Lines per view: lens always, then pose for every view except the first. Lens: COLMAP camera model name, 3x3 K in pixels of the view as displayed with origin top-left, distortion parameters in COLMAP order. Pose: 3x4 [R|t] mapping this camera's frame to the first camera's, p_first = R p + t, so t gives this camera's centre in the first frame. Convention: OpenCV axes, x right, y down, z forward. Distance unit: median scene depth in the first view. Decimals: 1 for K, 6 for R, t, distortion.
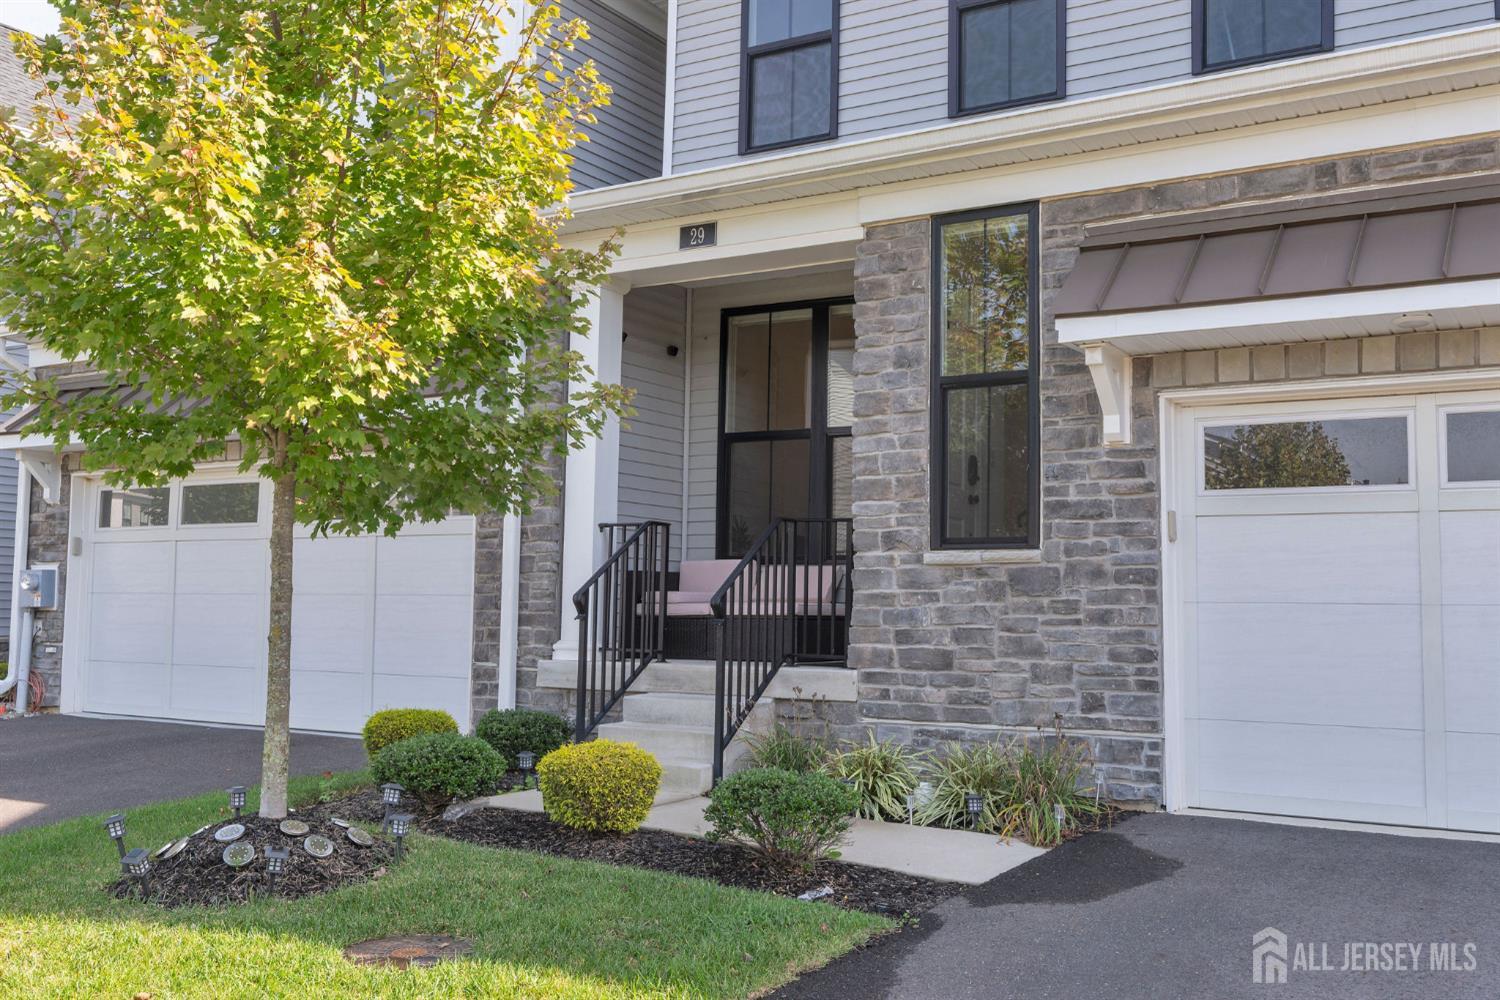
lens RADIAL K [[1473.6, 0, 750.0], [0, 1473.6, 500.0], [0, 0, 1]] dist [-0.000115, -0.005831]
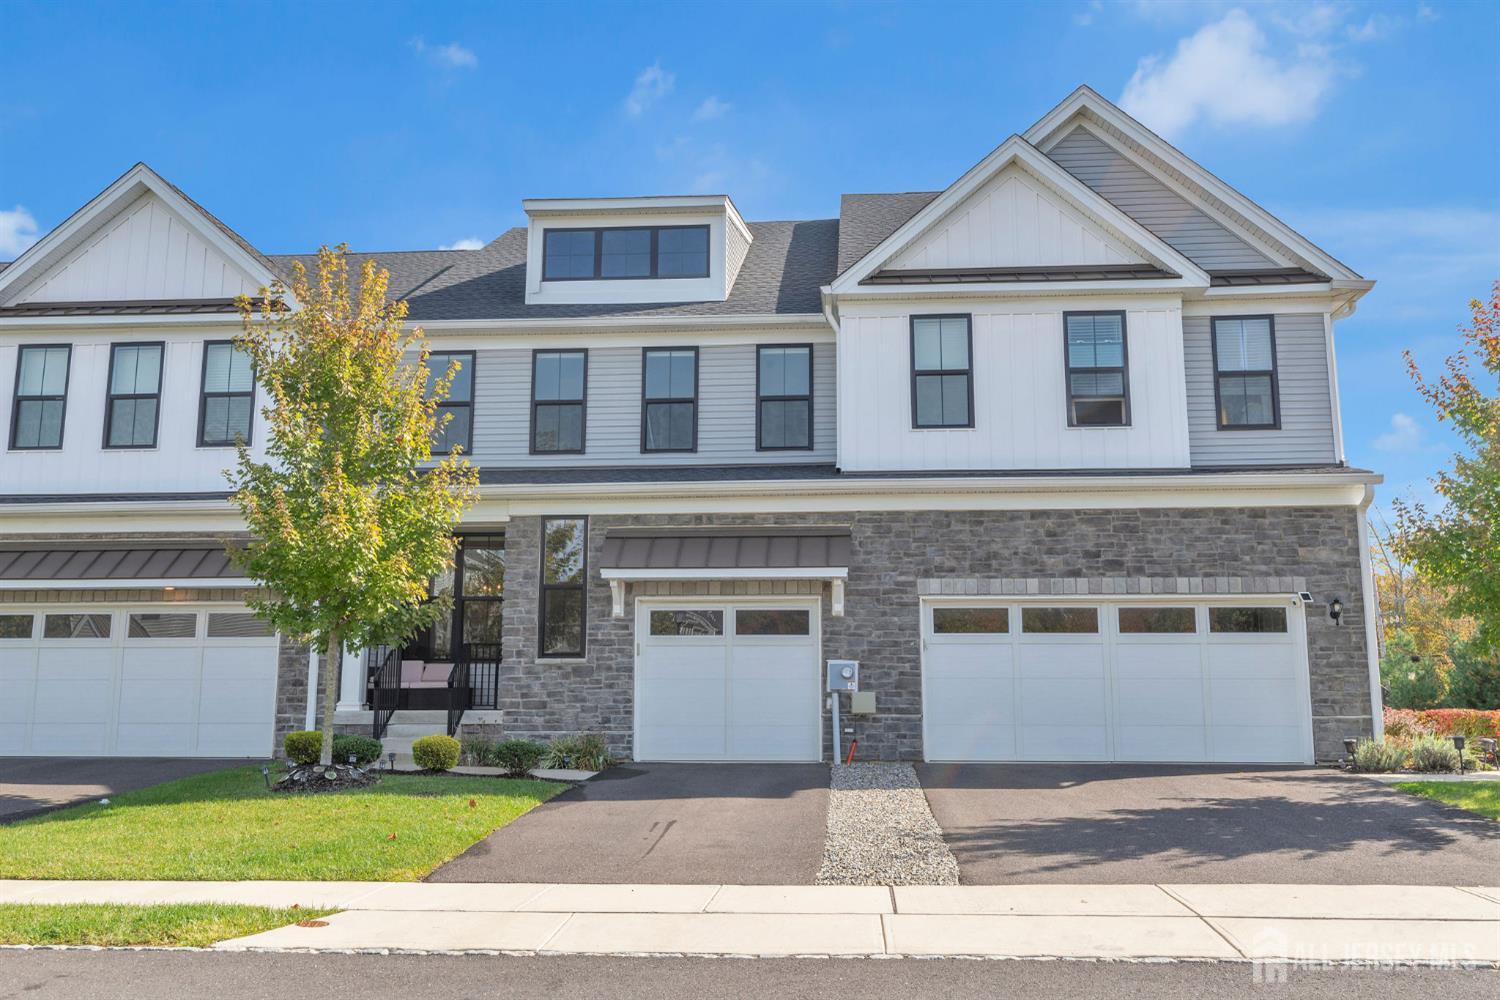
lens RADIAL K [[1311.5, 0, 778.7], [0, 1311.5, 477.2], [0, 0, 1]] dist [0.005165, 0.002606]
pose [[0.883049, 0.065094, 0.464745, -0.545065], [-0.023490, 0.995223, -0.094762, -0.066148], [-0.468693, 0.072763, 0.880359, -1.080092]]
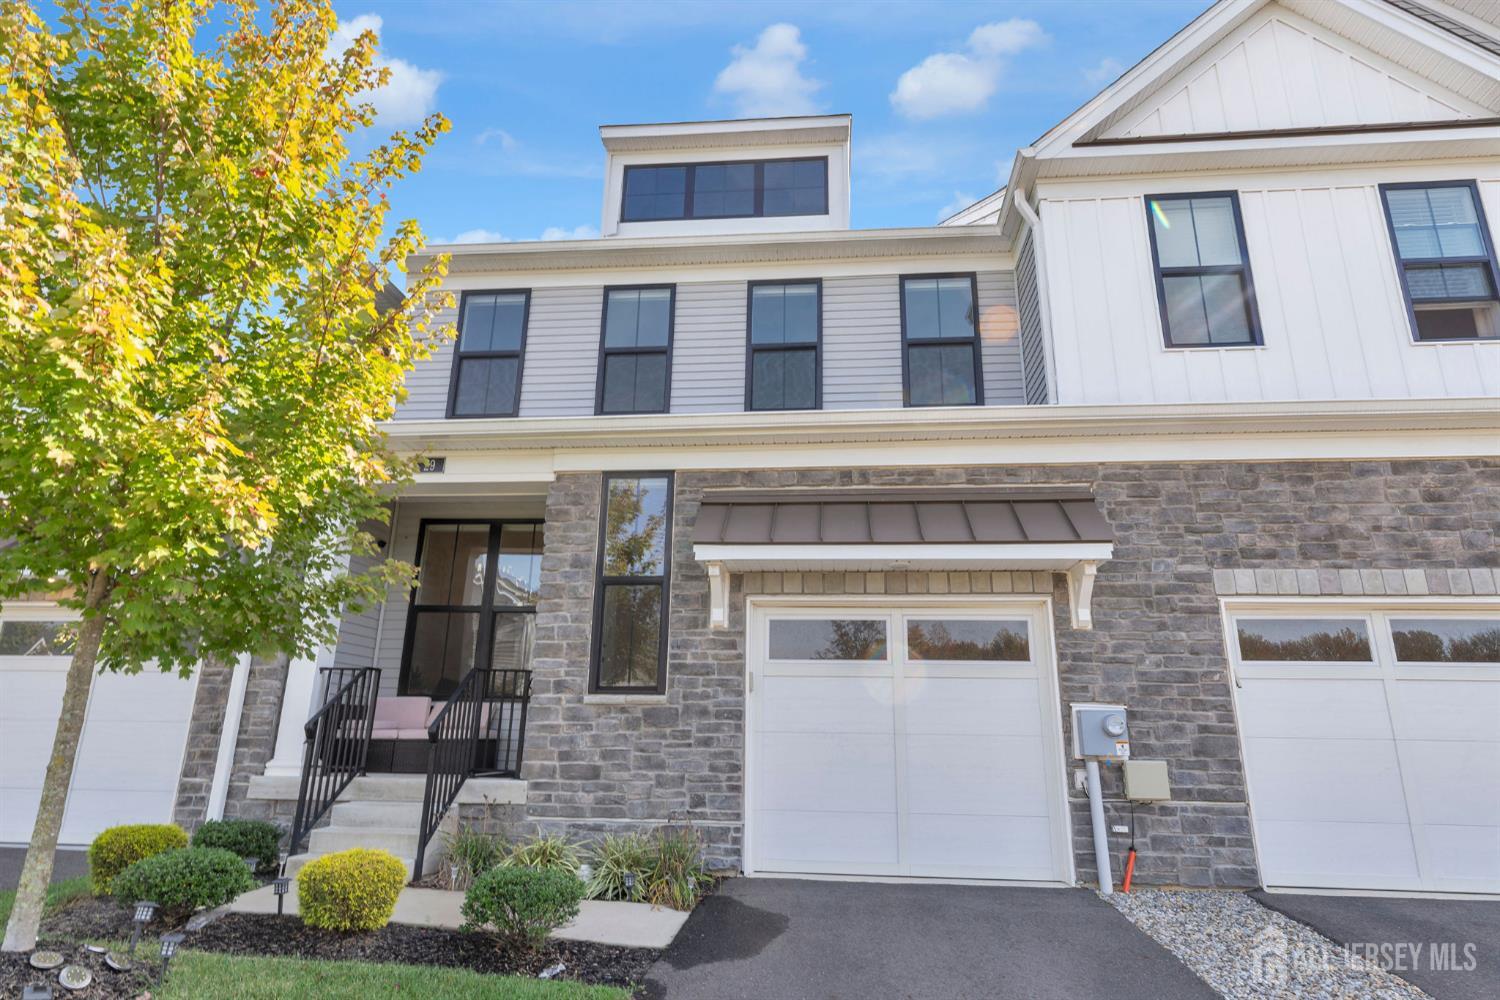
lens RADIAL K [[859.6, 0, 763.7], [0, 859.6, 488.4], [0, 0, 1]] dist [-0.002437, 0.001242]
pose [[0.894261, 0.123926, 0.430046, -0.116385], [-0.036479, 0.977884, -0.205941, 0.003918], [-0.446057, 0.168477, 0.879004, 0.140351]]
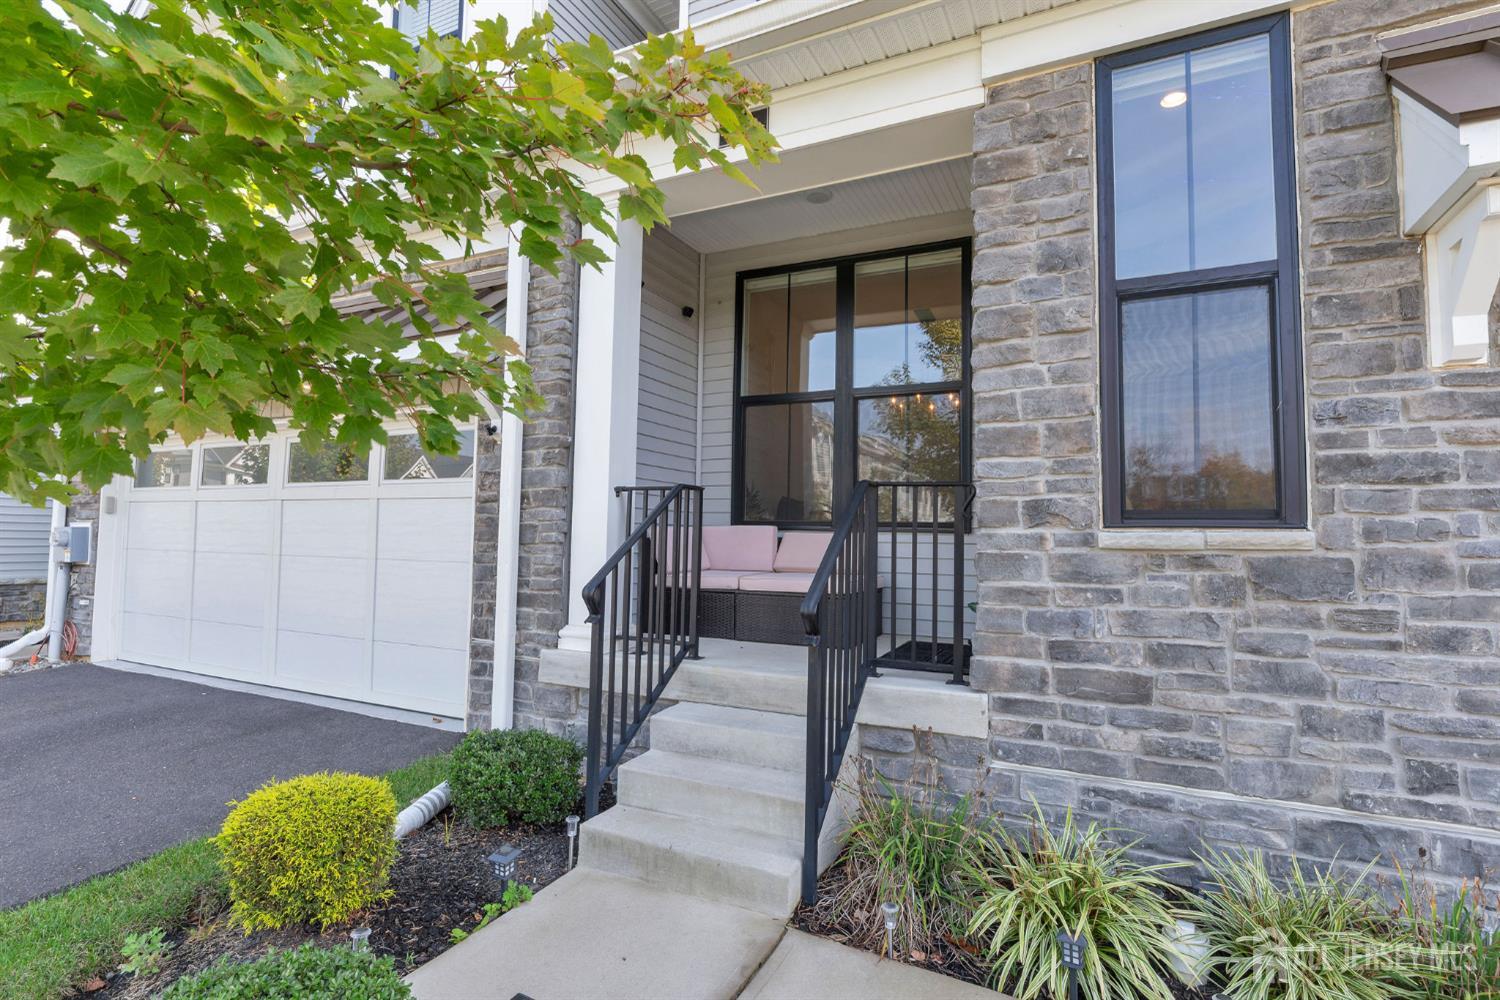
lens RADIAL K [[724.6, 0, 750.0], [0, 724.6, 500.0], [0, 0, 1]] dist [0.002484, 0.000945]
pose [[0.994440, 0.005944, 0.105134, -0.082403], [-0.009056, 0.999534, 0.029144, 0.012816], [-0.104912, -0.029934, 0.994031, 0.690604]]
